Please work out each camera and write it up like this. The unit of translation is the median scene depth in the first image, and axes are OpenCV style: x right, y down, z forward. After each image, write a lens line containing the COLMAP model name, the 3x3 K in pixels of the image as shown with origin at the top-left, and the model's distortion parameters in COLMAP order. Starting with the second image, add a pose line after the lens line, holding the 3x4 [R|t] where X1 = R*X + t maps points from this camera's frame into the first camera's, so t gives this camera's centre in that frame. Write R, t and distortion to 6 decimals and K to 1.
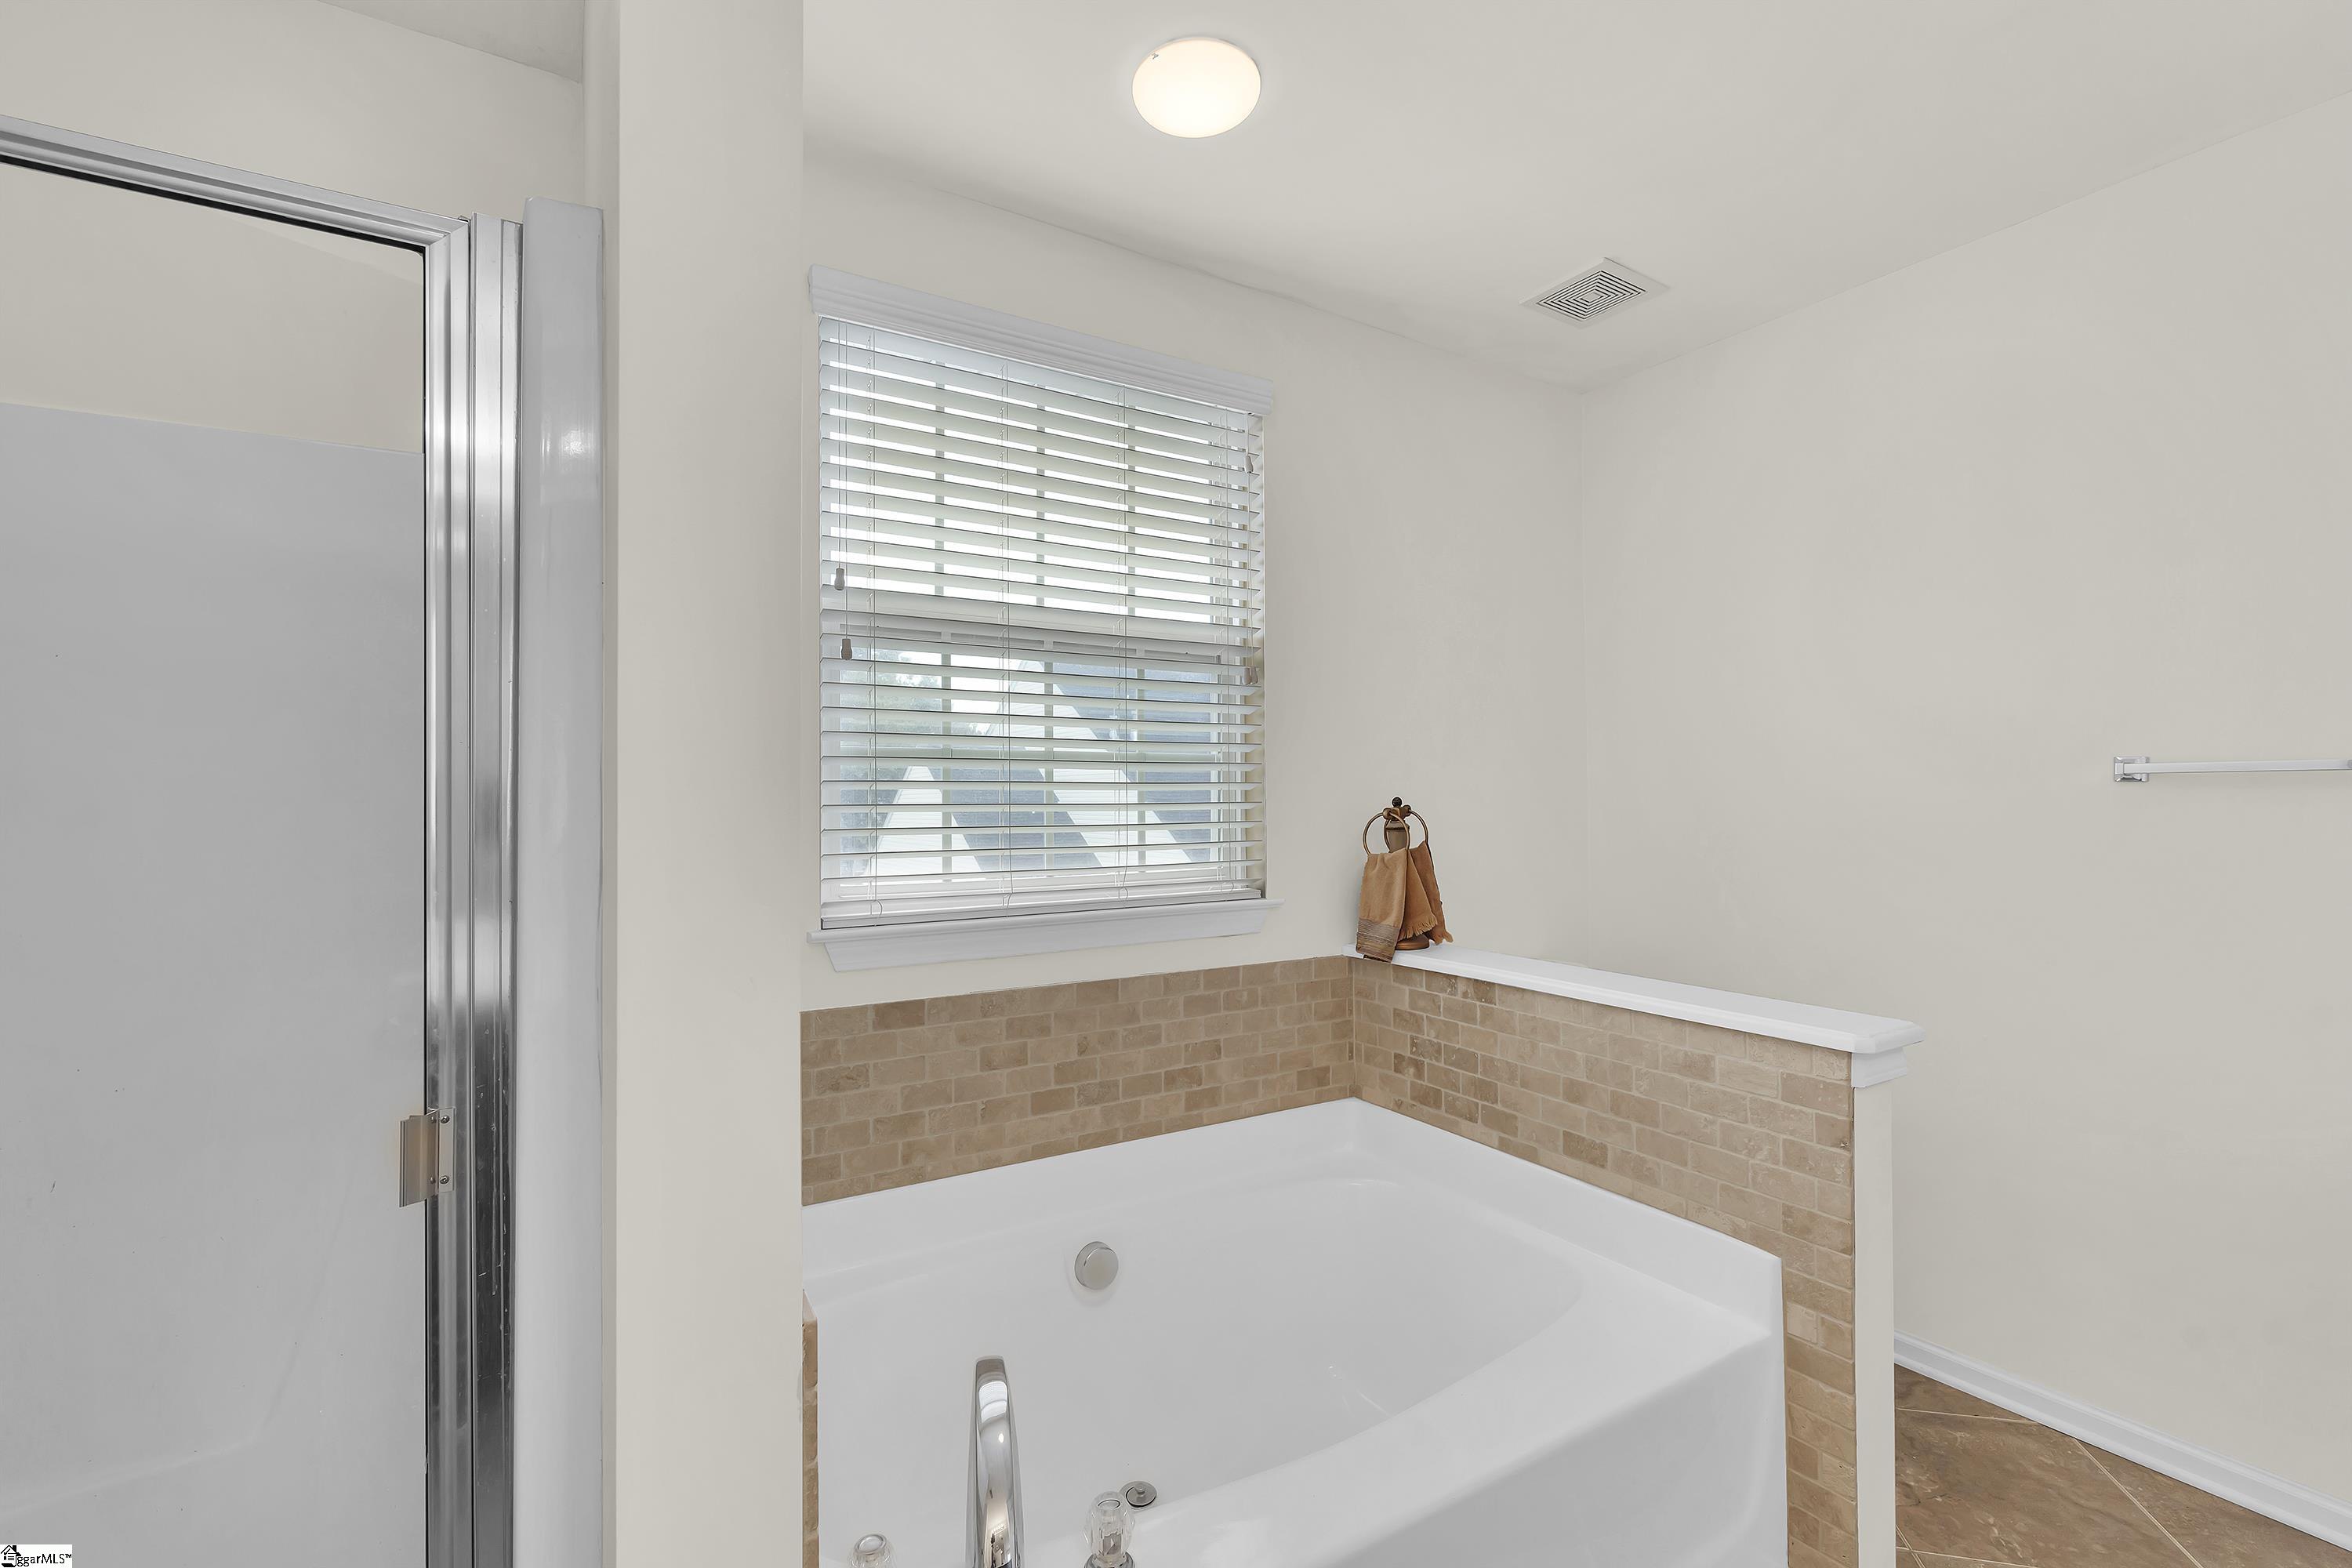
lens RADIAL K [[1031.5, 0, 1172.5], [0, 1031.5, 785.5], [0, 0, 1]] dist [-0.005951, 0.001088]
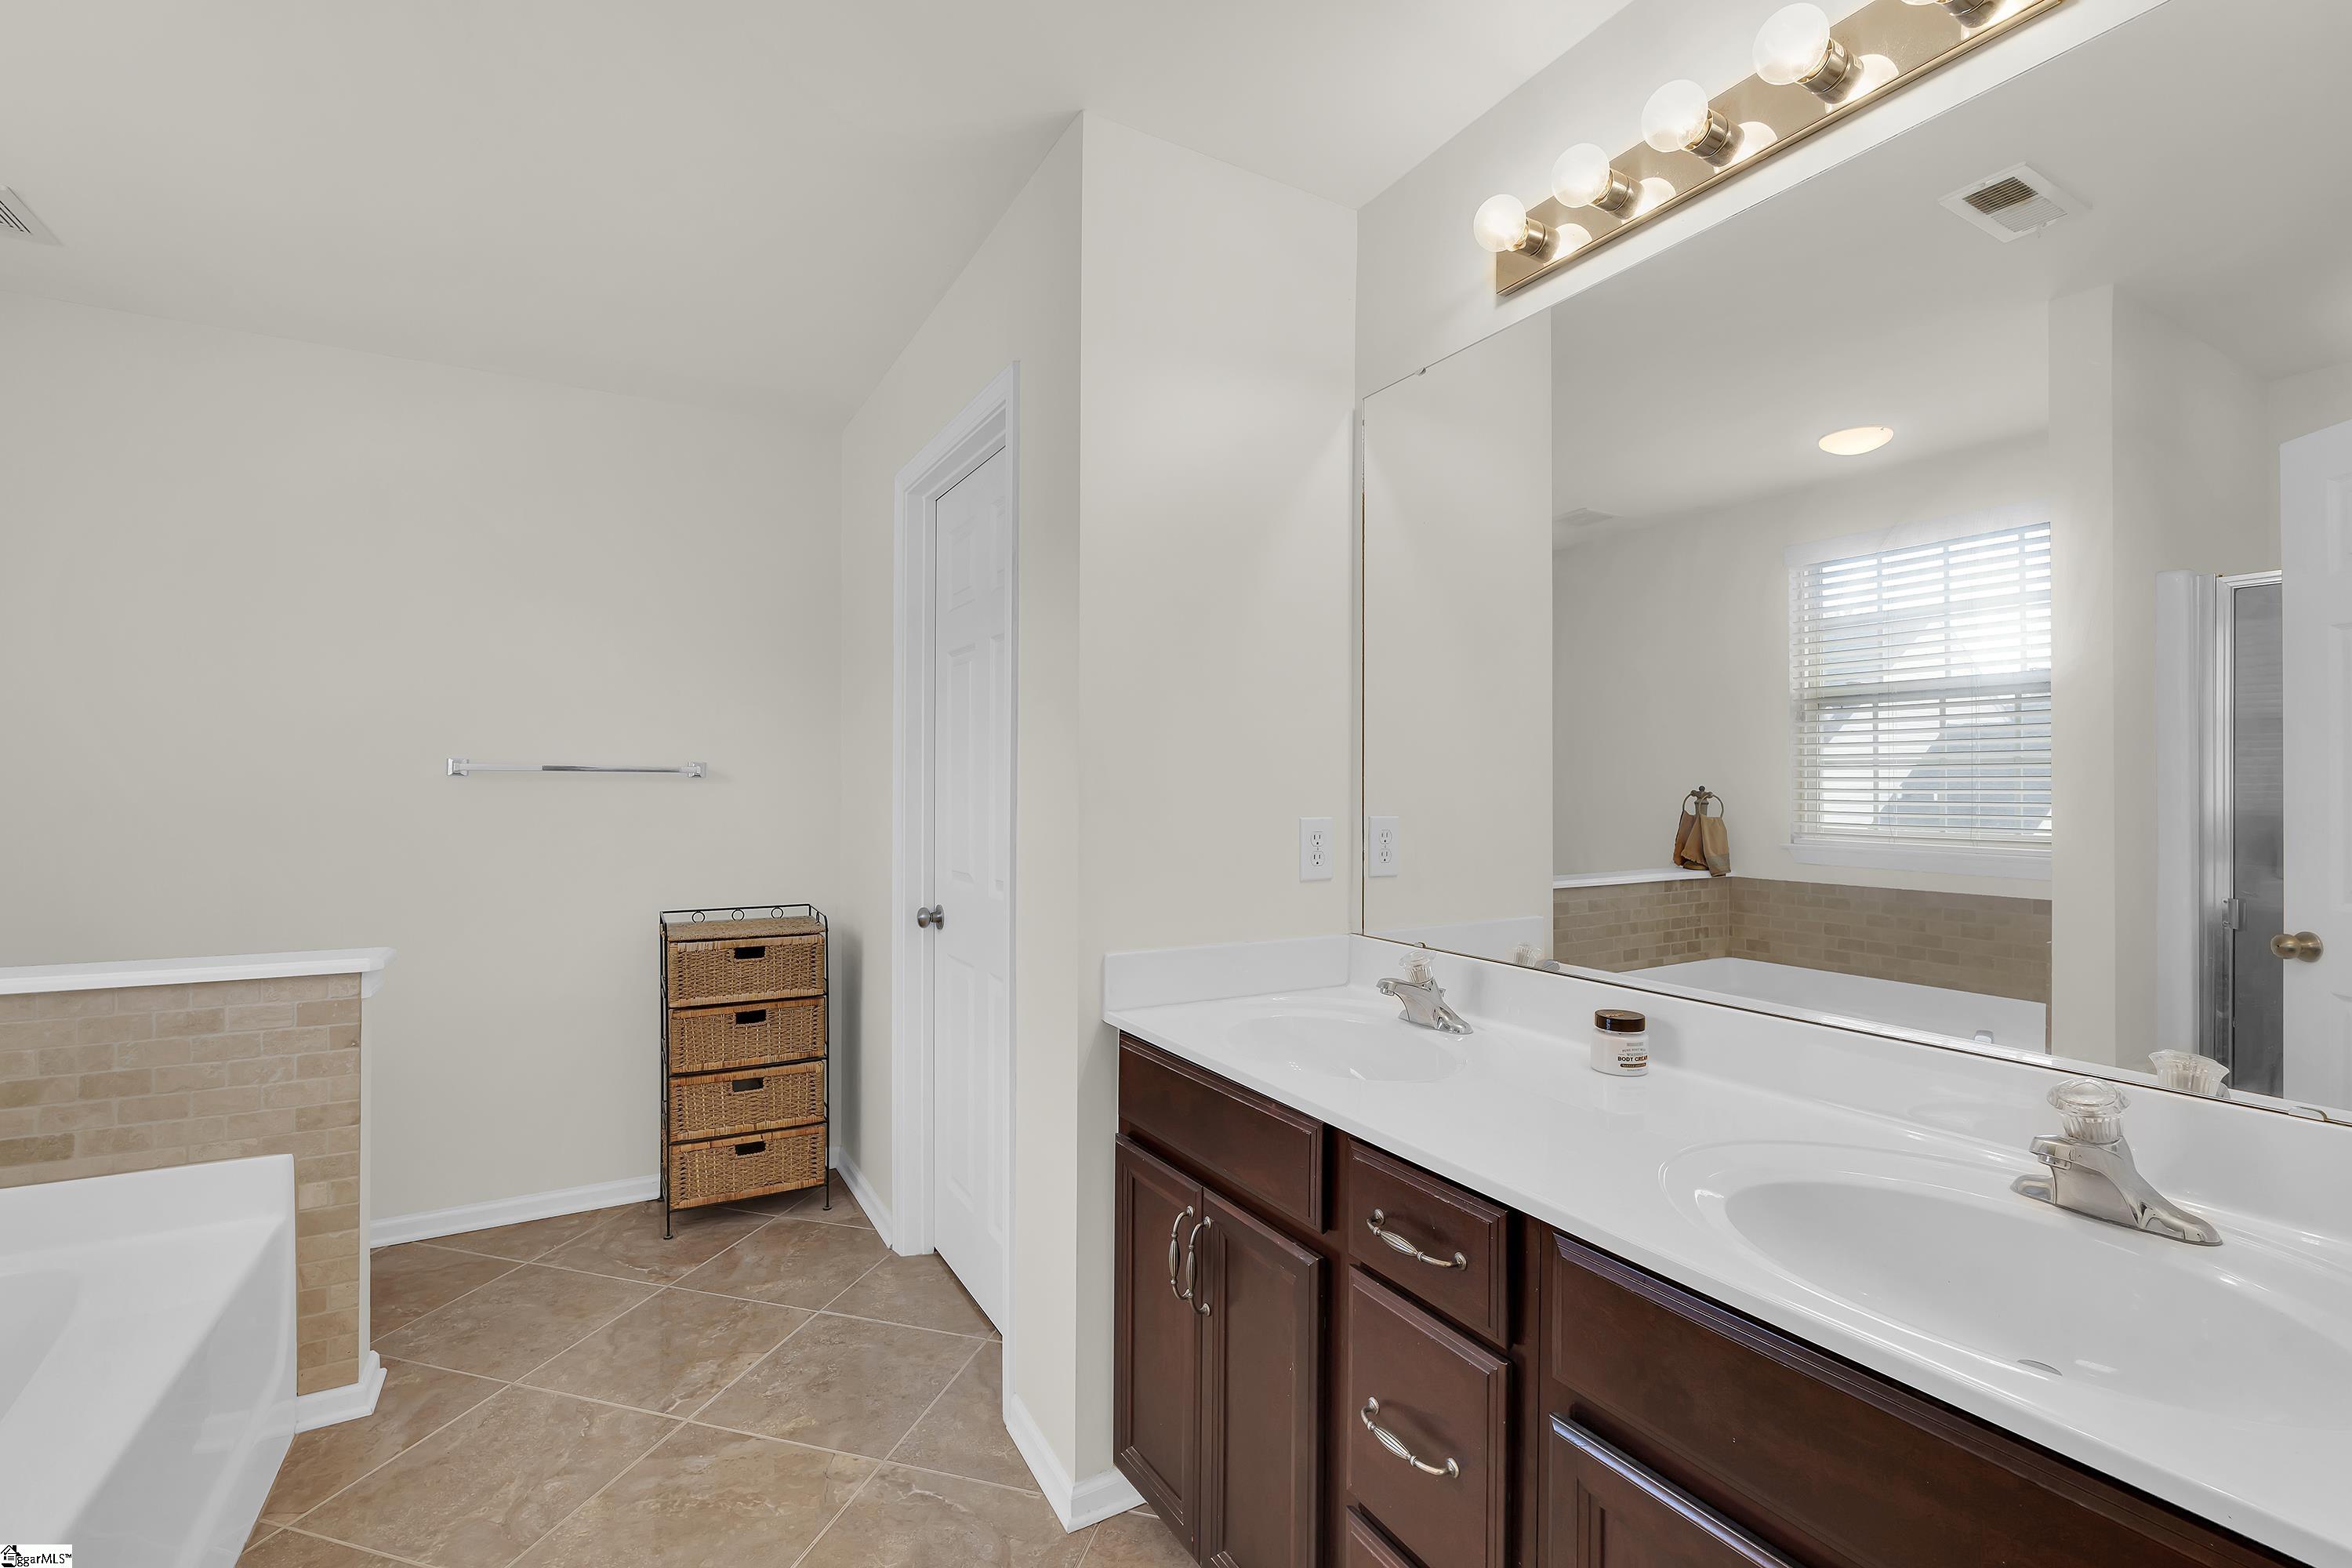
lens RADIAL K [[1031.5, 0, 1172.7], [0, 1031.5, 787.5], [0, 0, 1]] dist [-0.005951, 0.001088]
pose [[0.036311, 0.006488, 0.999319, -0.608714], [-0.015275, 0.999866, -0.005937, 0.006821], [-0.999224, -0.015049, 0.036405, -0.102539]]
